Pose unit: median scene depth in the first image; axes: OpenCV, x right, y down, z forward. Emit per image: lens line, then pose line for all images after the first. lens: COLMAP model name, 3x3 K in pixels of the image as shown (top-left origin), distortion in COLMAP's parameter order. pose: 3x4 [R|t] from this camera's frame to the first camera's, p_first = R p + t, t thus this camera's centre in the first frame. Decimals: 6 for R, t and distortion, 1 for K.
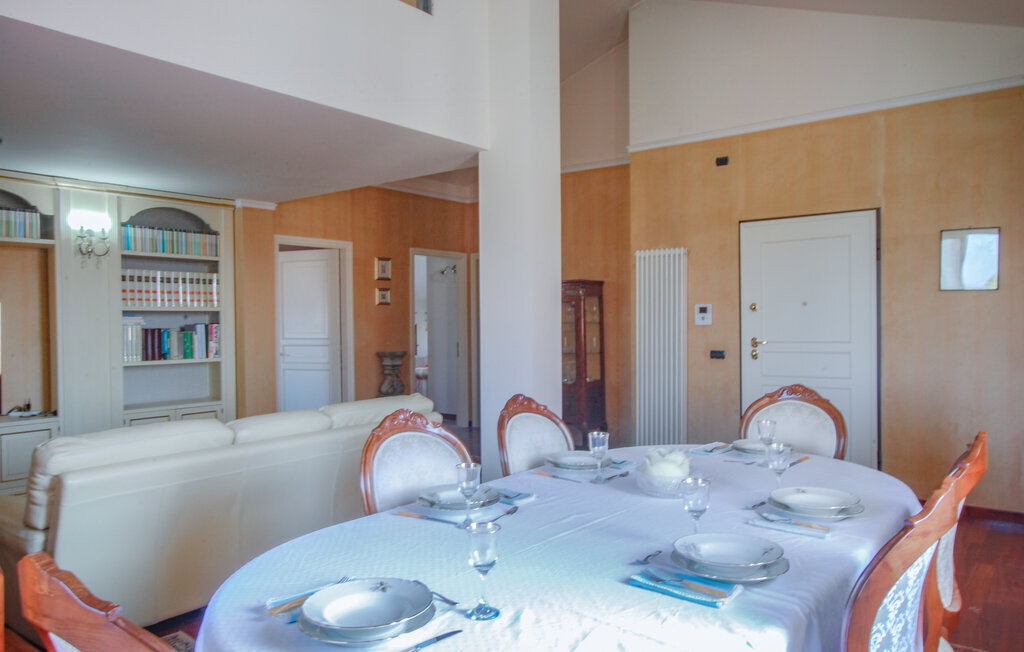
lens RADIAL K [[763.9, 0, 510.2], [0, 763.9, 329.4], [0, 0, 1]] dist [0.011557, 0.005487]
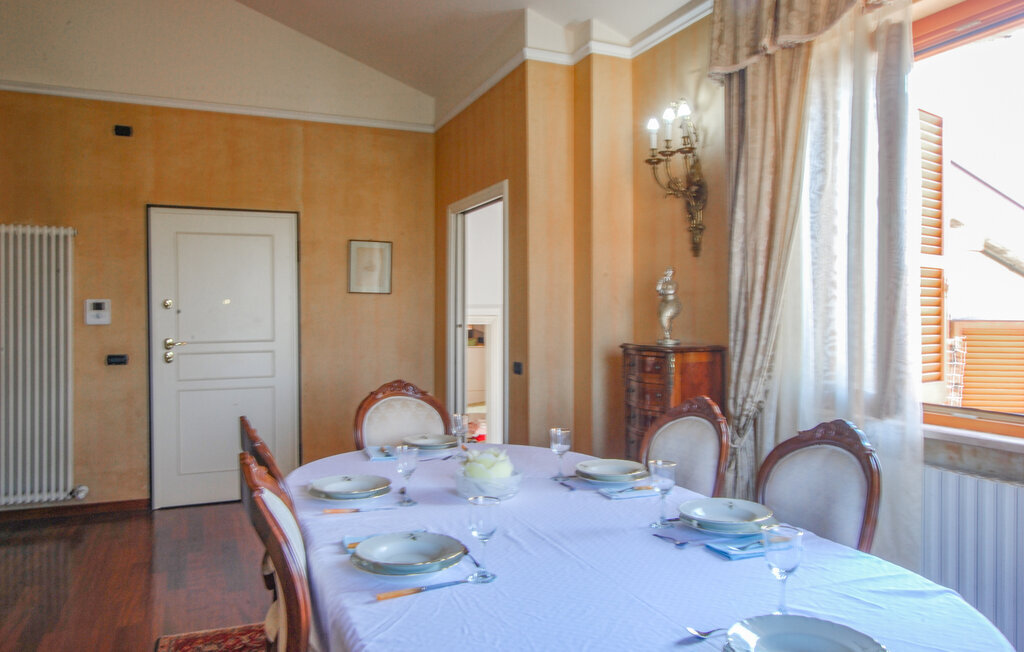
lens RADIAL K [[763.9, 0, 515.3], [0, 763.9, 320.7], [0, 0, 1]] dist [0.011557, 0.005487]
pose [[0.456095, -0.000508, 0.889931, -0.286508], [0.010162, 0.999938, -0.004637, -0.001549], [-0.889873, 0.011159, 0.456071, 0.233818]]
